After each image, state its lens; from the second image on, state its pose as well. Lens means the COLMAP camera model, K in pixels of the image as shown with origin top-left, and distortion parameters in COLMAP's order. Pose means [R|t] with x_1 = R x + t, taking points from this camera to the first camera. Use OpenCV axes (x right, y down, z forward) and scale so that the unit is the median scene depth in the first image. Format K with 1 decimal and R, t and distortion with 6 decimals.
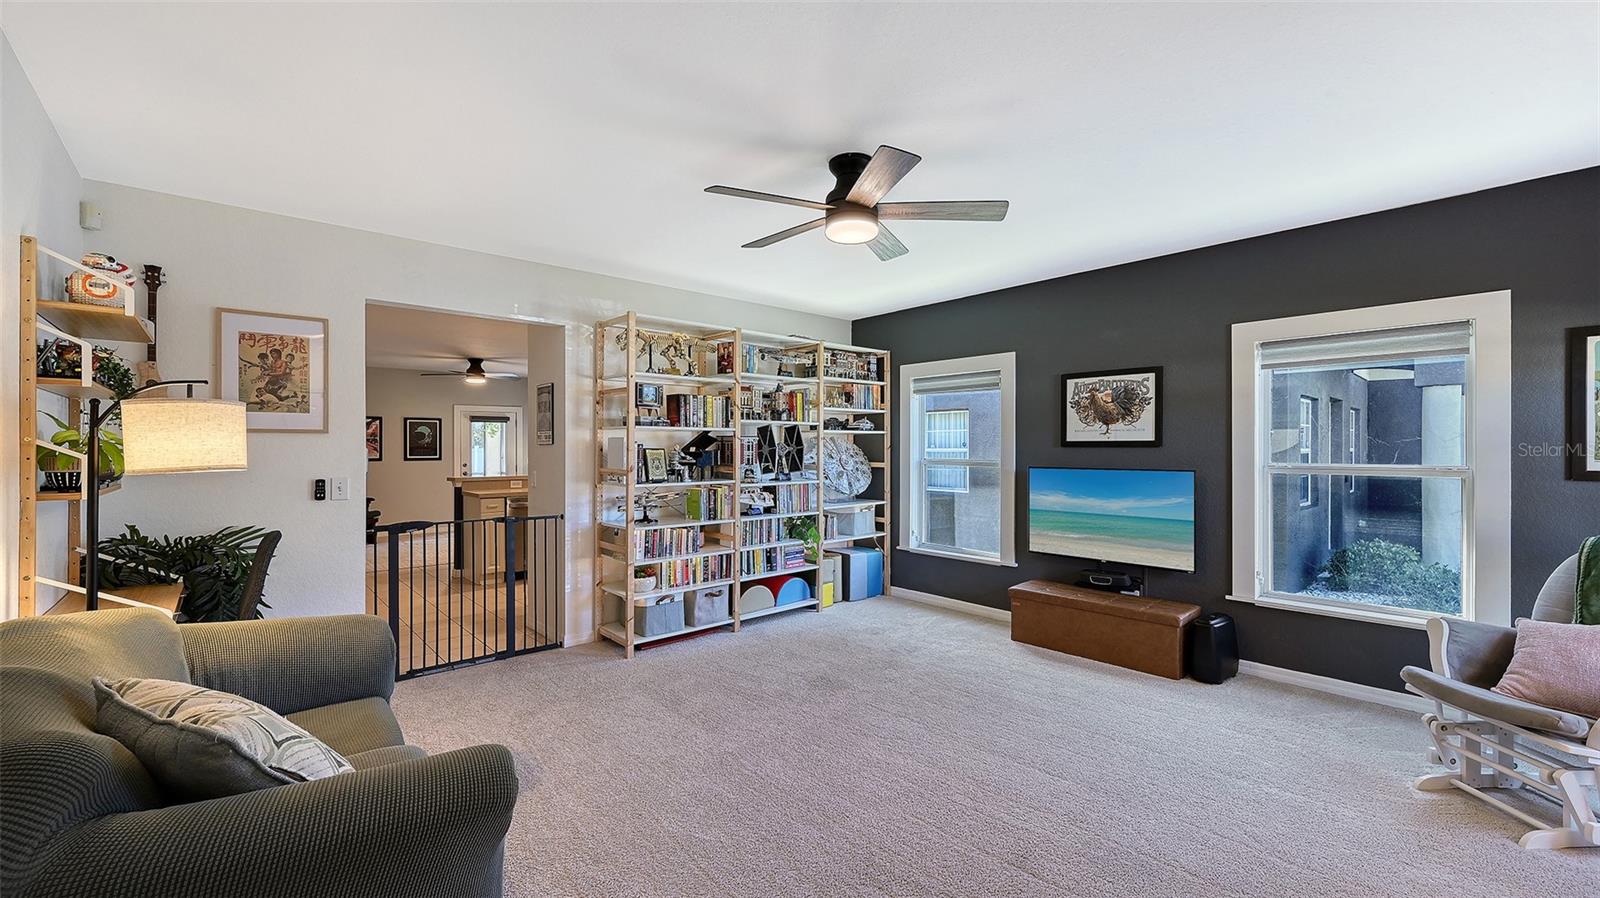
lens RADIAL K [[644.8, 0, 802.8], [0, 644.8, 454.2], [0, 0, 1]] dist [-0.000283, 0.000016]
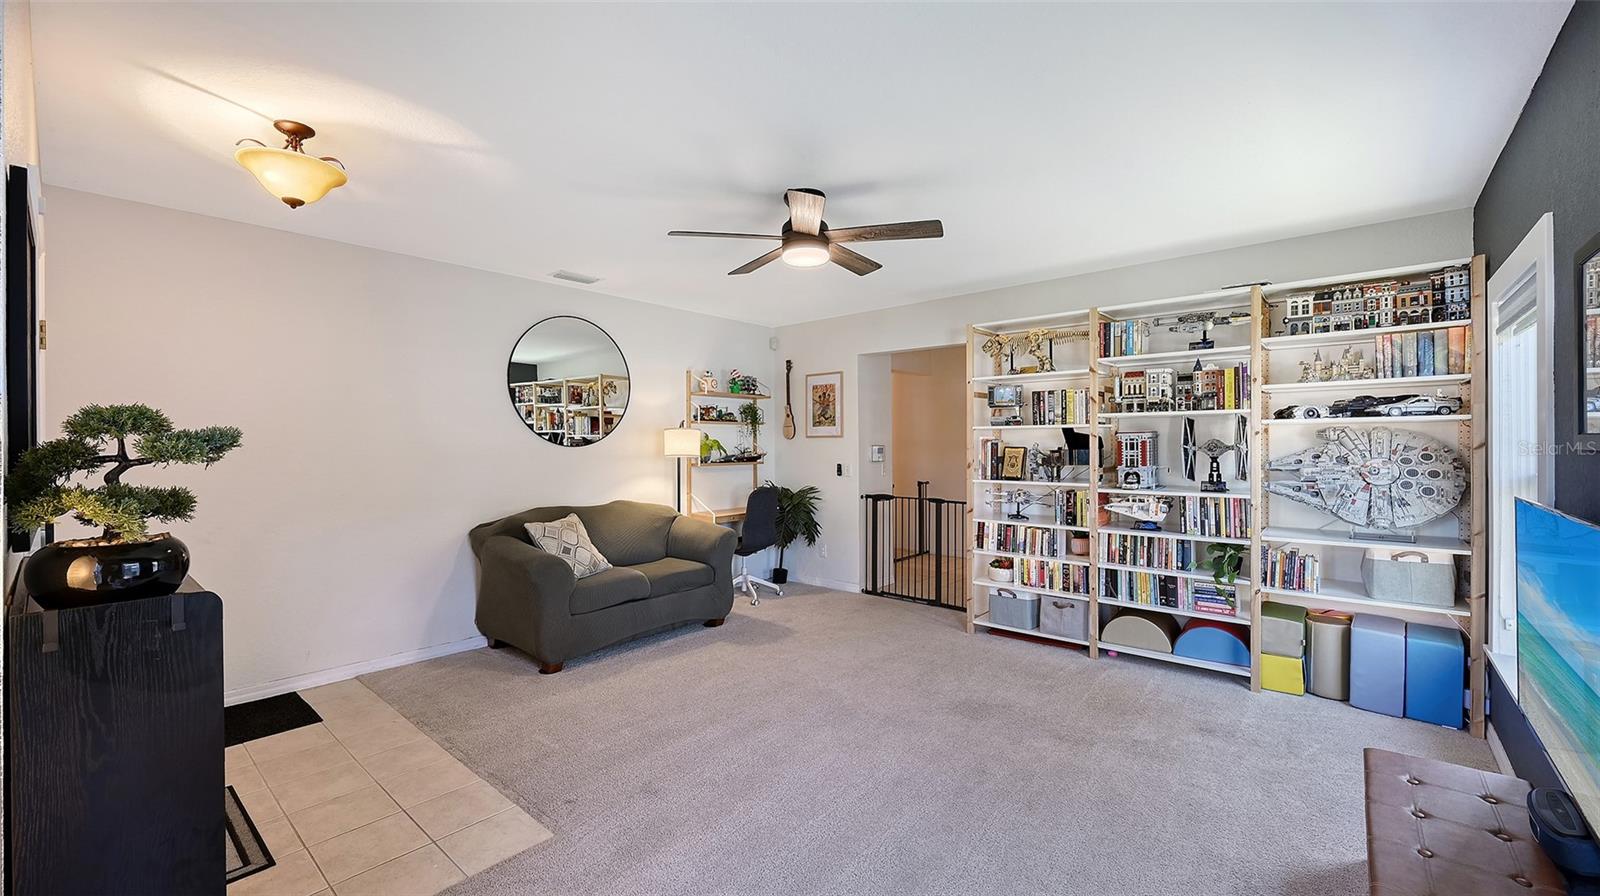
lens RADIAL K [[644.8, 0, 802.8], [0, 644.8, 453.2], [0, 0, 1]] dist [-0.000283, 0.000016]
pose [[0.120456, 0.018230, -0.992551, 0.725018], [-0.003338, 0.999833, 0.017959, -0.015580], [0.992713, 0.001150, 0.120497, 0.518270]]
